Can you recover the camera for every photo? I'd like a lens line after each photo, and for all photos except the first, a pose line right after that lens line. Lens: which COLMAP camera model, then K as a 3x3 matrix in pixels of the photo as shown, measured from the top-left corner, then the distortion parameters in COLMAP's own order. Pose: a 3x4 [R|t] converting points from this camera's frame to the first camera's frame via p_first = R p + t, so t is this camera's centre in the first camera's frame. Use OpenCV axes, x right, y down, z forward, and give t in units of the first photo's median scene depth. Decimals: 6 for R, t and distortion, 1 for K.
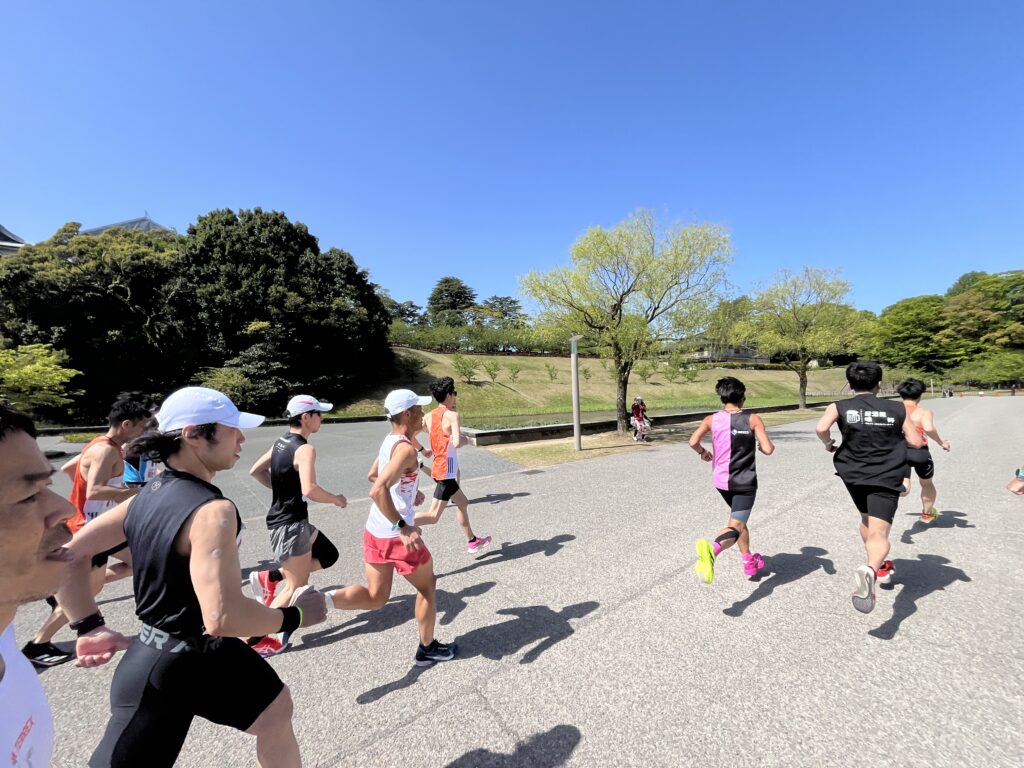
lens RADIAL K [[420.2, 0, 513.0], [0, 420.2, 381.7], [0, 0, 1]] dist [-0.001376, 0.000103]
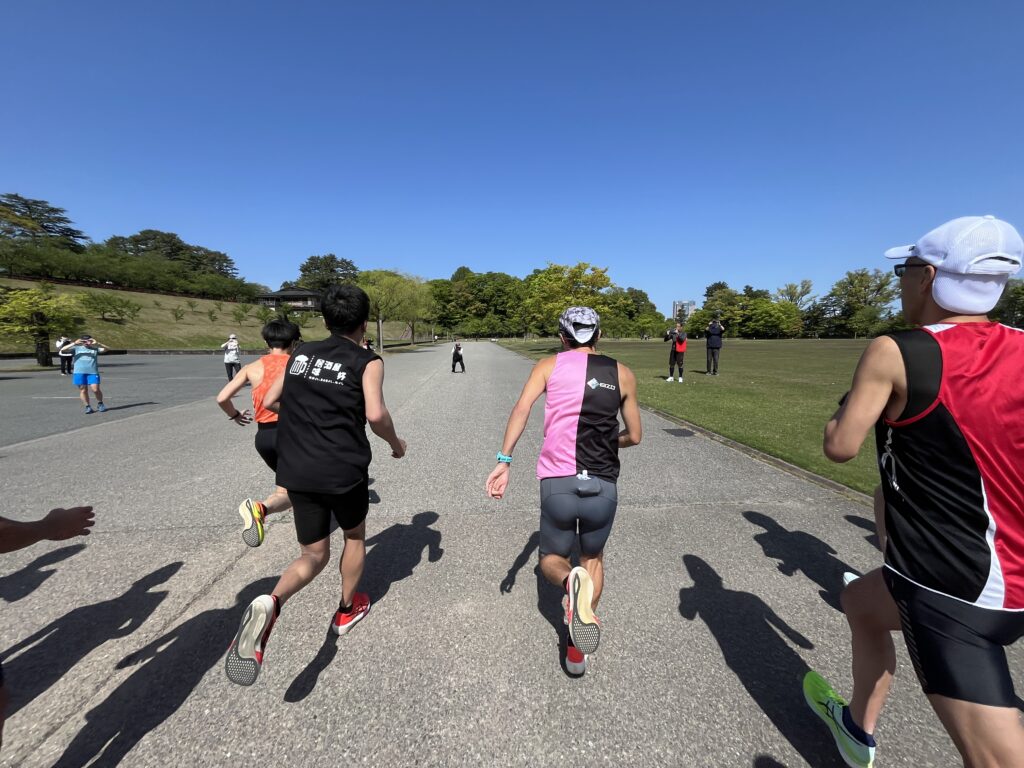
lens RADIAL K [[420.2, 0, 513.0], [0, 420.2, 381.7], [0, 0, 1]] dist [-0.001376, 0.000103]
pose [[0.573441, -0.065063, 0.816659, -0.246714], [-0.042264, 0.993165, 0.108802, -0.000592], [-0.818156, -0.096907, 0.566771, -0.202909]]
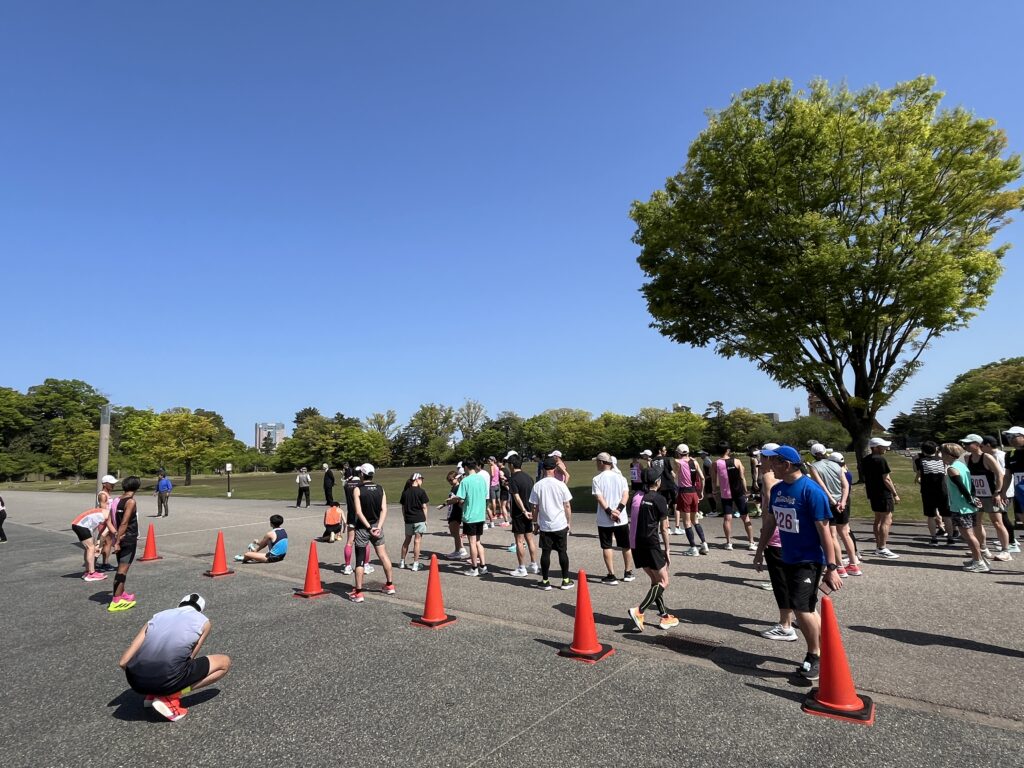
lens RADIAL K [[561.9, 0, 512.0], [0, 561.9, 384.0], [0, 0, 1]] dist [0.005547, -0.001092]
pose [[-0.173870, 0.162260, 0.971309, -0.537303], [0.005370, 0.986474, -0.163832, 0.003360], [-0.984754, -0.023269, -0.172390, -0.264996]]
